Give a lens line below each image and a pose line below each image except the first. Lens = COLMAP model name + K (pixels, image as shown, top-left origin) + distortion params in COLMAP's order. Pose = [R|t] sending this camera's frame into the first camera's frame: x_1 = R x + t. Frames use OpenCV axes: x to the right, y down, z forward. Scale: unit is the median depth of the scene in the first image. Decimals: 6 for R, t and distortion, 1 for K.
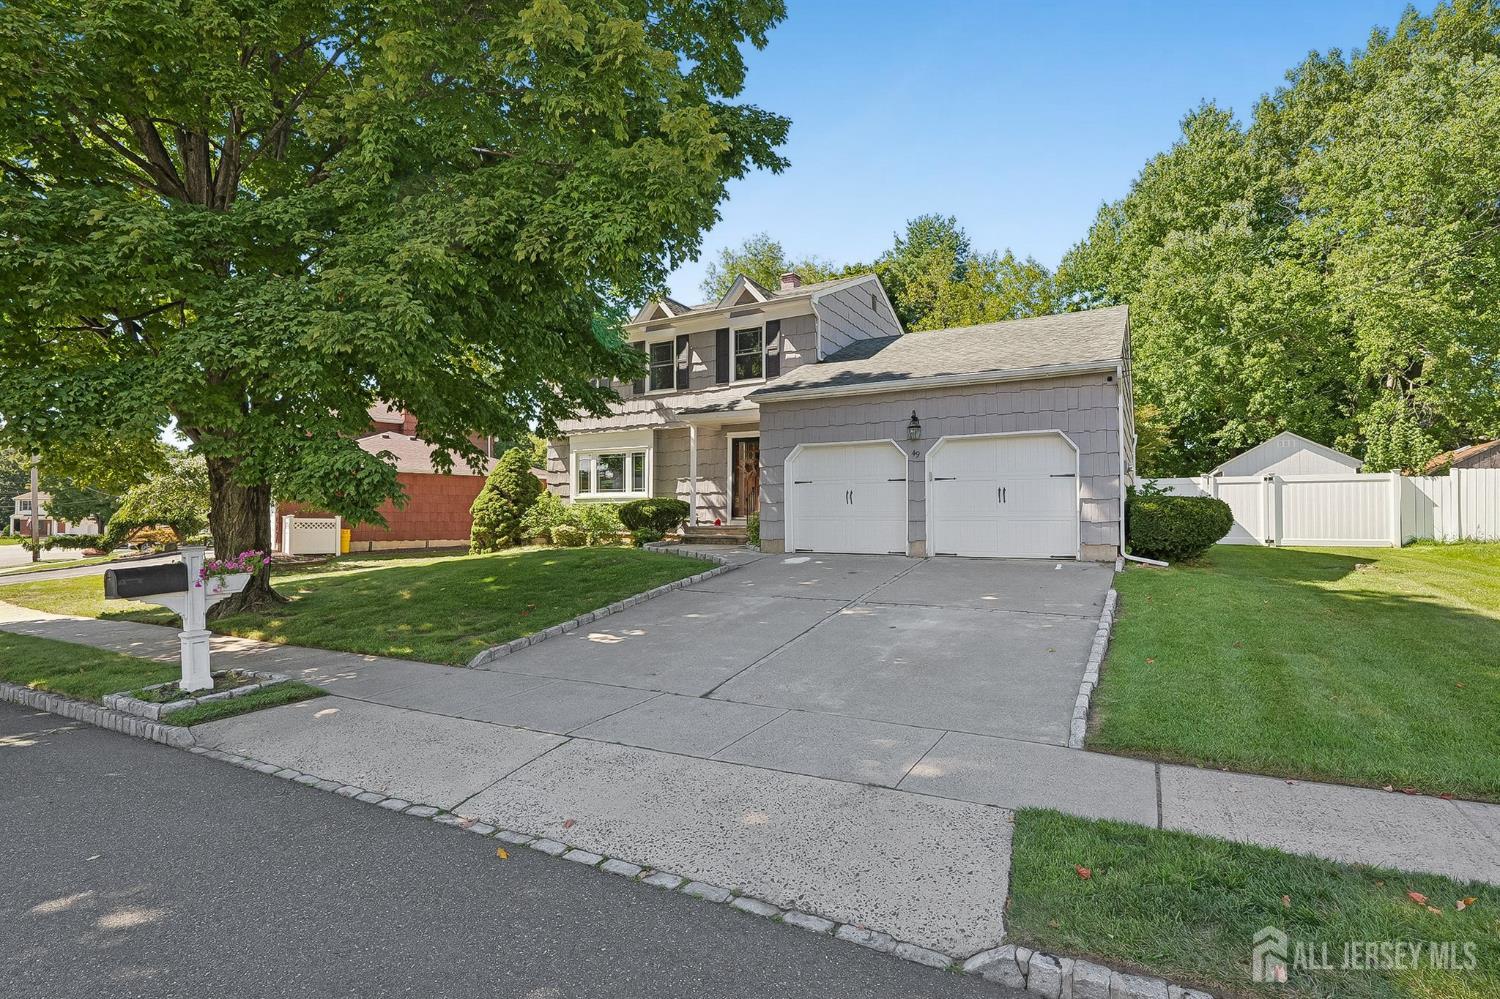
lens RADIAL K [[720.8, 0, 749.6], [0, 720.8, 499.5], [0, 0, 1]] dist [0.001684, -0.000109]
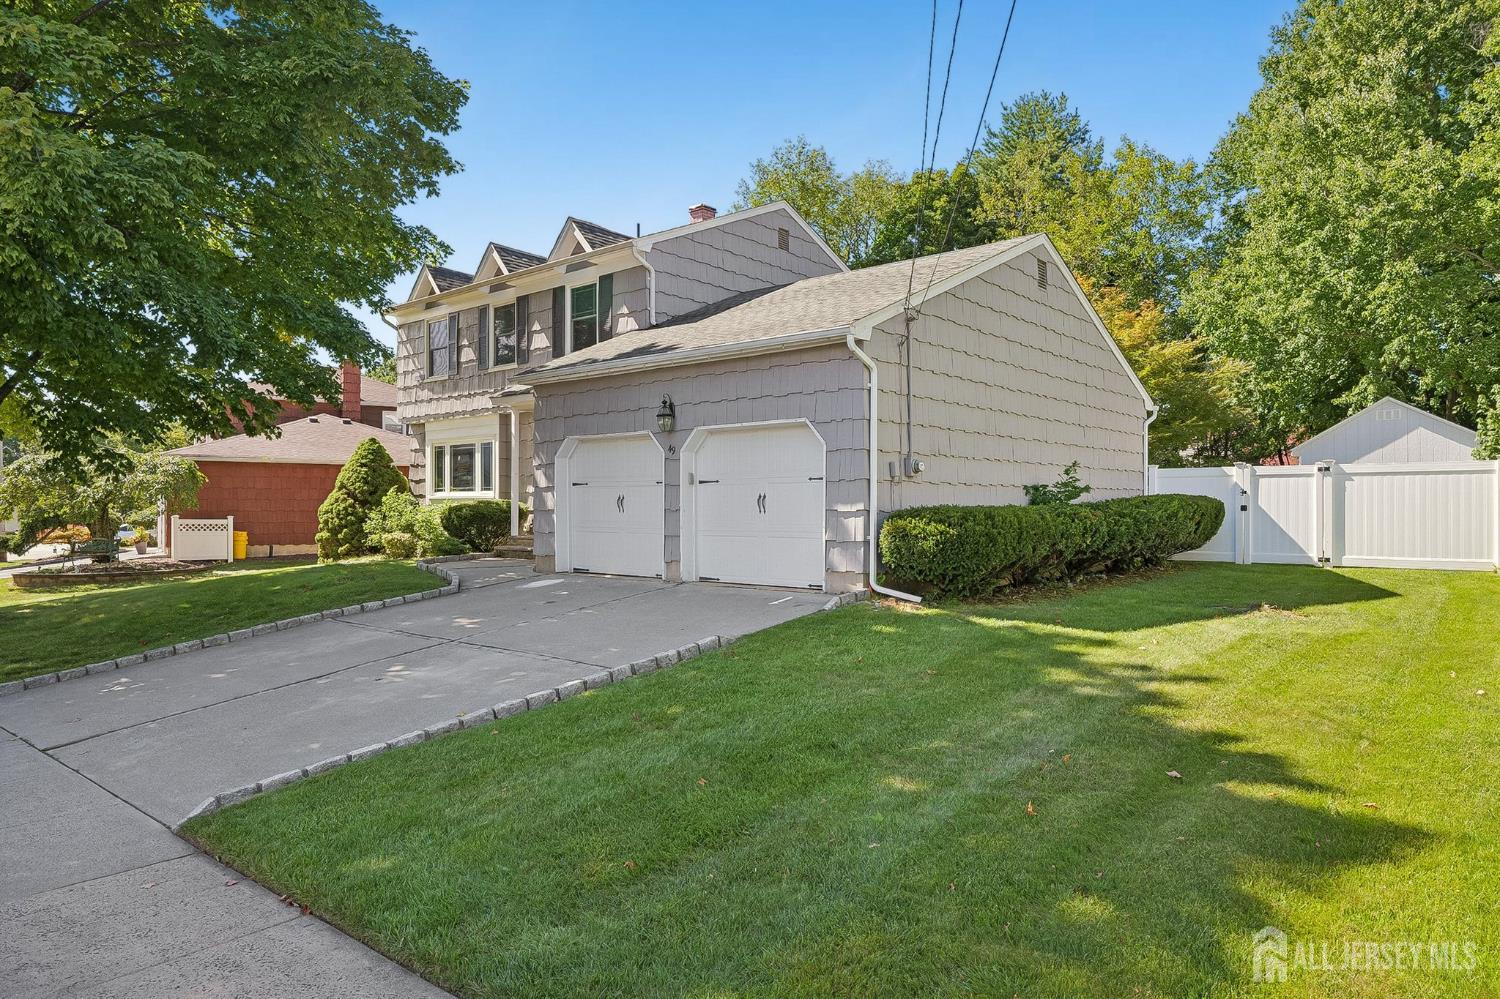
lens RADIAL K [[957.0, 0, 750.0], [0, 957.0, 499.5], [0, 0, 1]] dist [0.000093, 0.001215]
pose [[0.980213, -0.002383, -0.197931, 0.363498], [0.006182, 0.999808, 0.018581, -0.019830], [0.197849, -0.019437, 0.980040, 0.000278]]
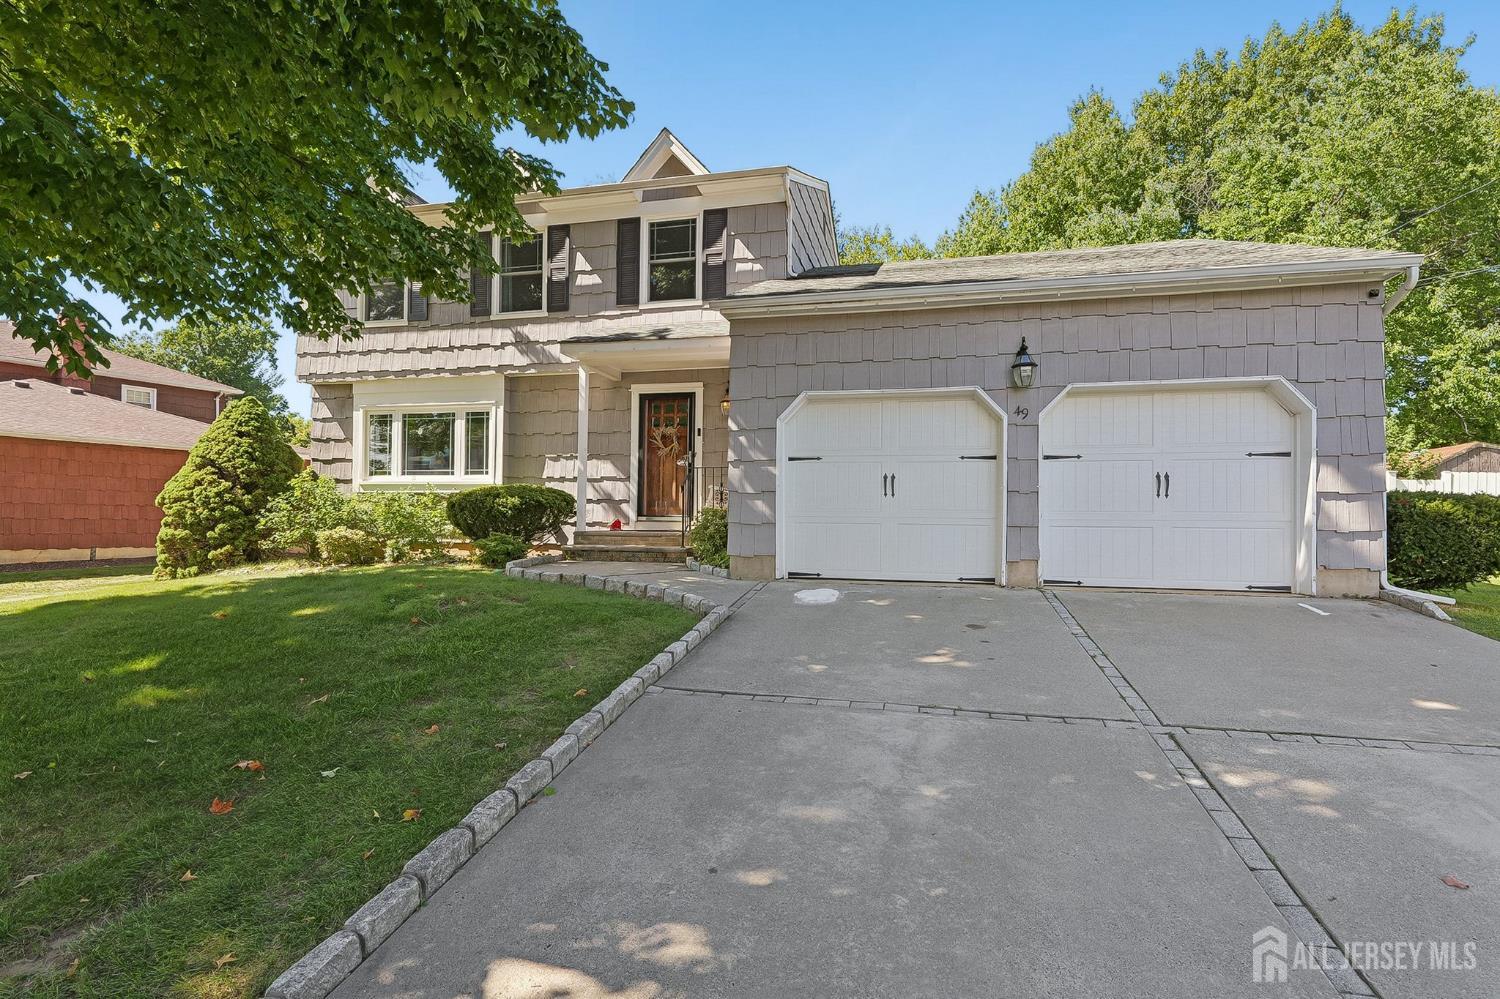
lens RADIAL K [[707.8, 0, 757.9], [0, 707.8, 508.9], [0, 0, 1]] dist [0.005262, -0.000284]
pose [[0.958781, 0.013142, 0.283842, -0.097956], [-0.016601, 0.999814, 0.009784, 0.009230], [-0.283660, -0.014093, 0.958821, 0.354077]]
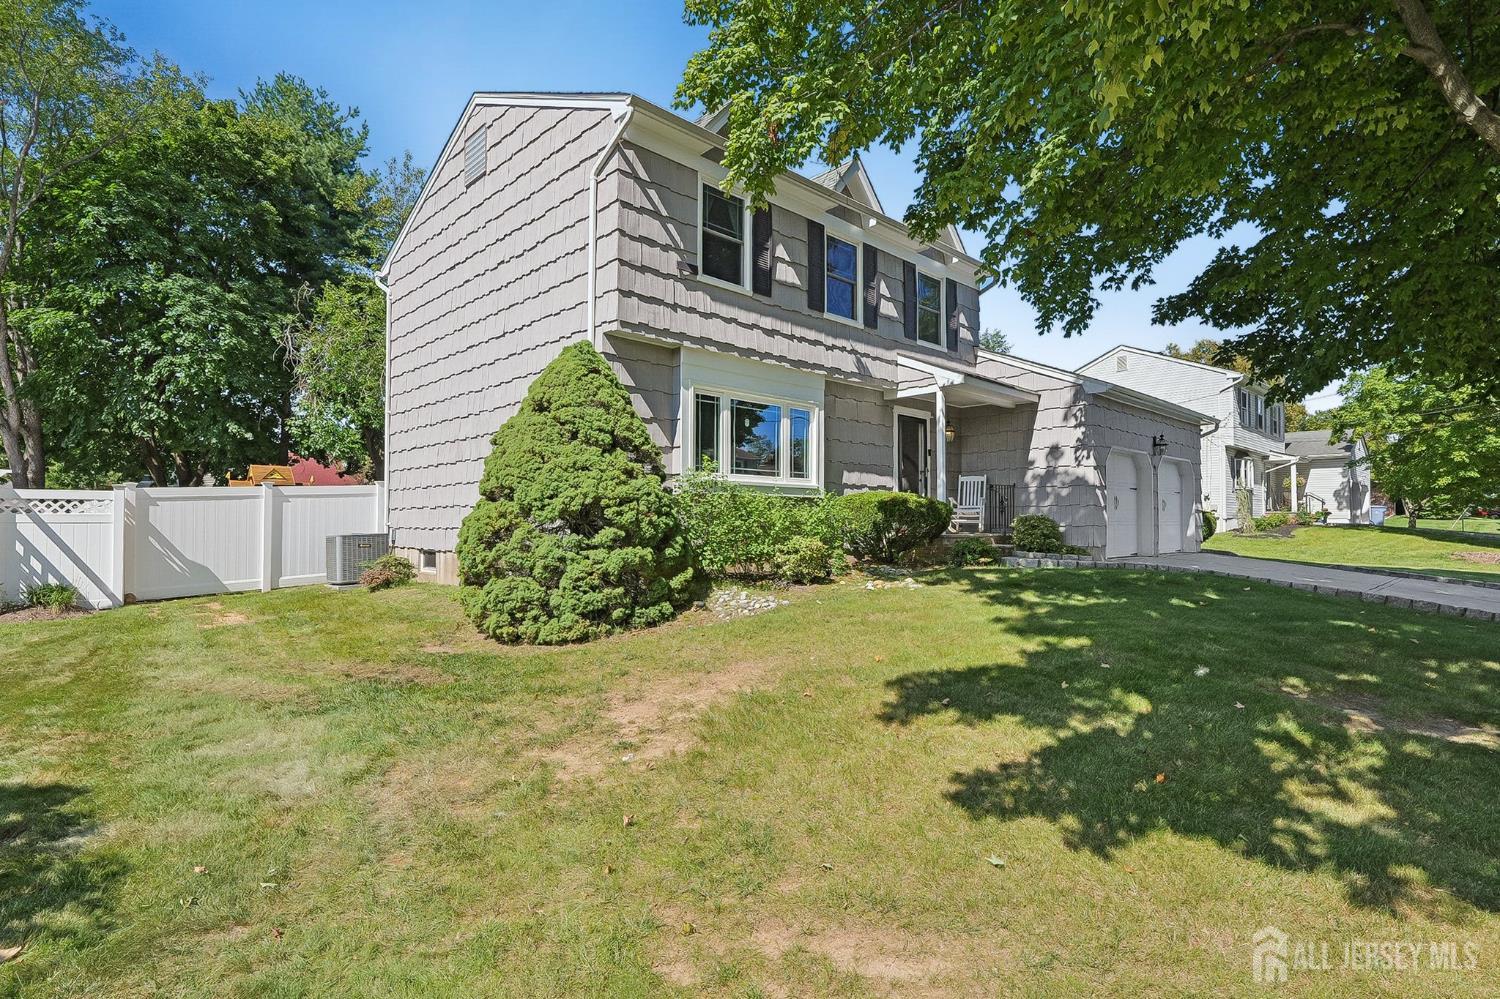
lens RADIAL K [[741.4, 0, 747.9], [0, 741.4, 522.7], [0, 0, 1]] dist [-0.003123, -0.000391]
pose [[0.276634, 0.000948, 0.960975, -0.769401], [-0.021672, 0.999751, 0.005253, 0.024375], [-0.960731, -0.022280, 0.276586, 0.906348]]
